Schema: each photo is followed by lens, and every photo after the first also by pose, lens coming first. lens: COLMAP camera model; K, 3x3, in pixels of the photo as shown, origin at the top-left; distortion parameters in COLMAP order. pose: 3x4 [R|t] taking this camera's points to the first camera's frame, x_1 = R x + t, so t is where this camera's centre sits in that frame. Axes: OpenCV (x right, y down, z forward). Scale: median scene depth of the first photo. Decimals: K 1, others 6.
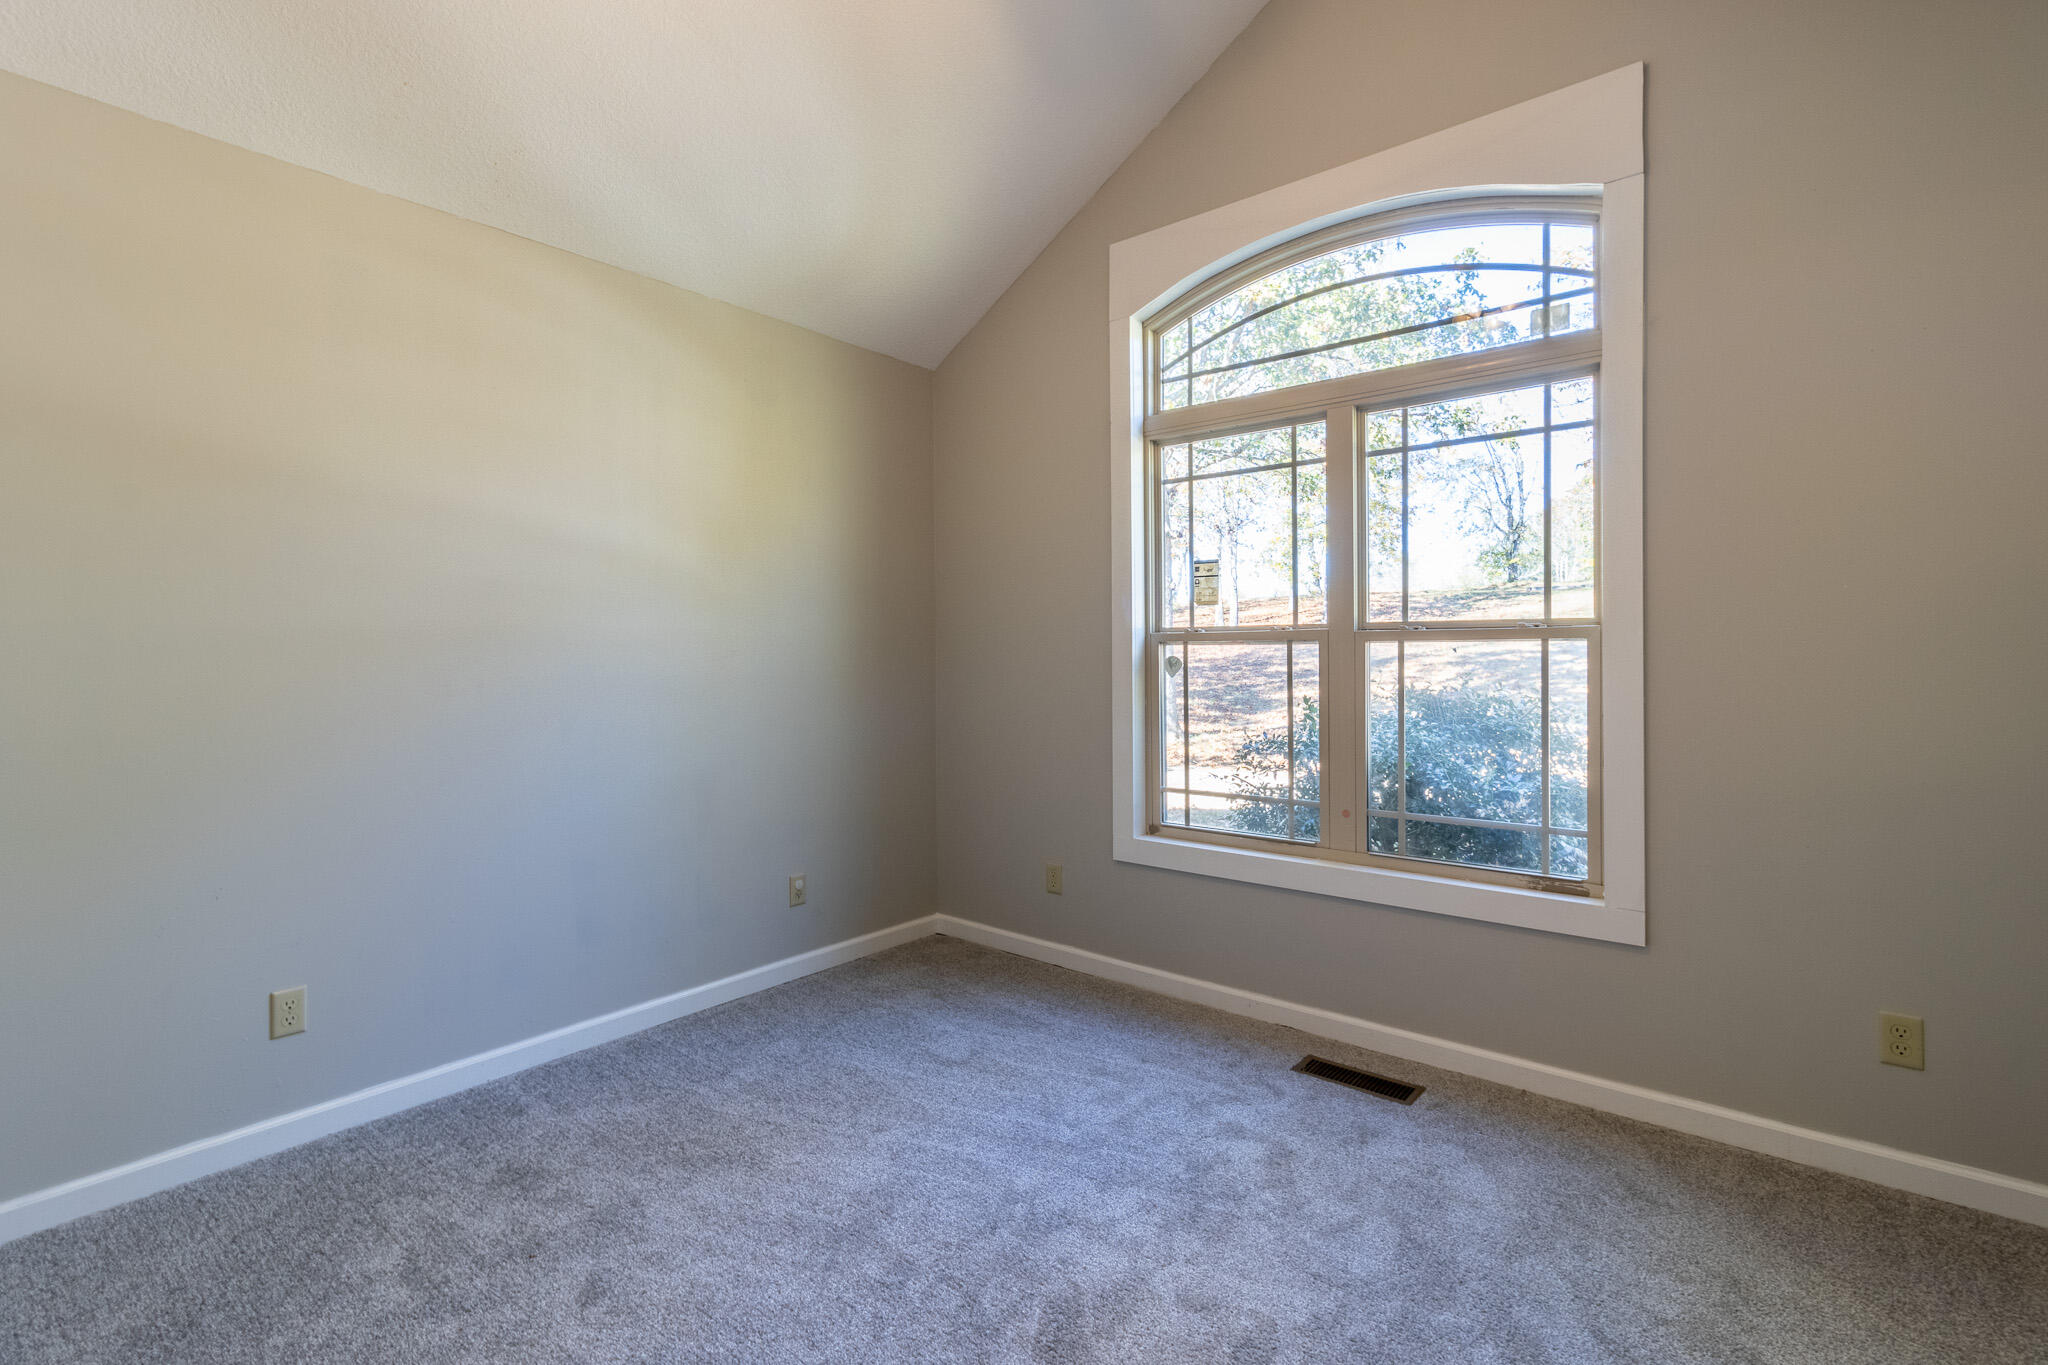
lens RADIAL K [[943.1, 0, 1025.1], [0, 943.1, 641.2], [0, 0, 1]] dist [-0.000536, -0.000679]
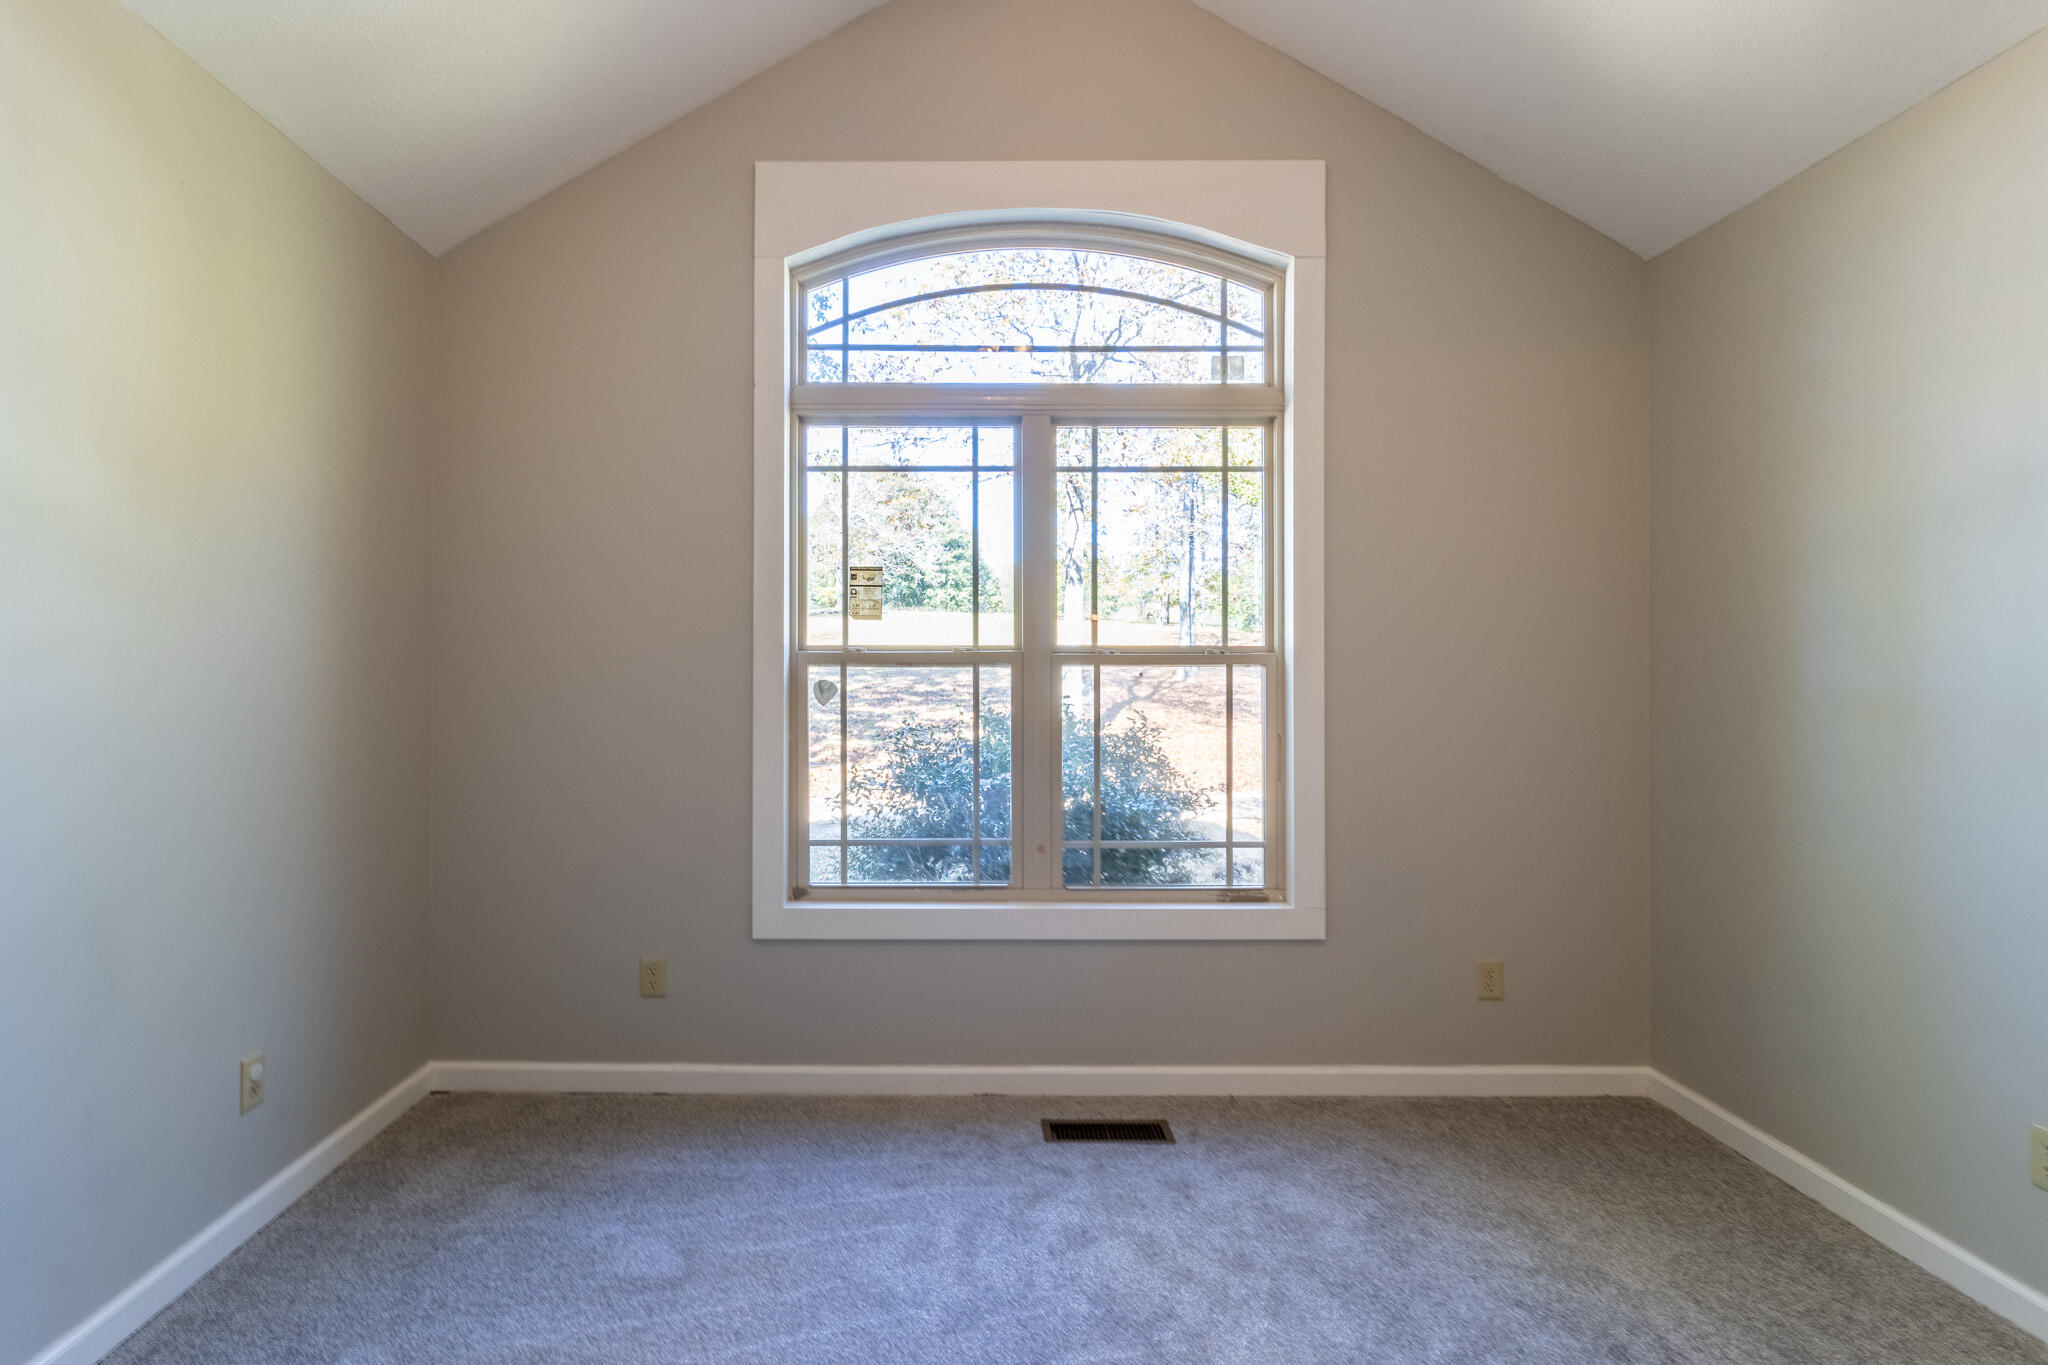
lens RADIAL K [[987.9, 0, 1061.0], [0, 987.9, 651.8], [0, 0, 1]] dist [-0.001947, 0.000402]
pose [[0.768716, 0.019977, 0.639278, -0.291816], [-0.012549, 0.999791, -0.016152, 0.003094], [-0.639467, 0.004394, 0.768806, 0.246635]]
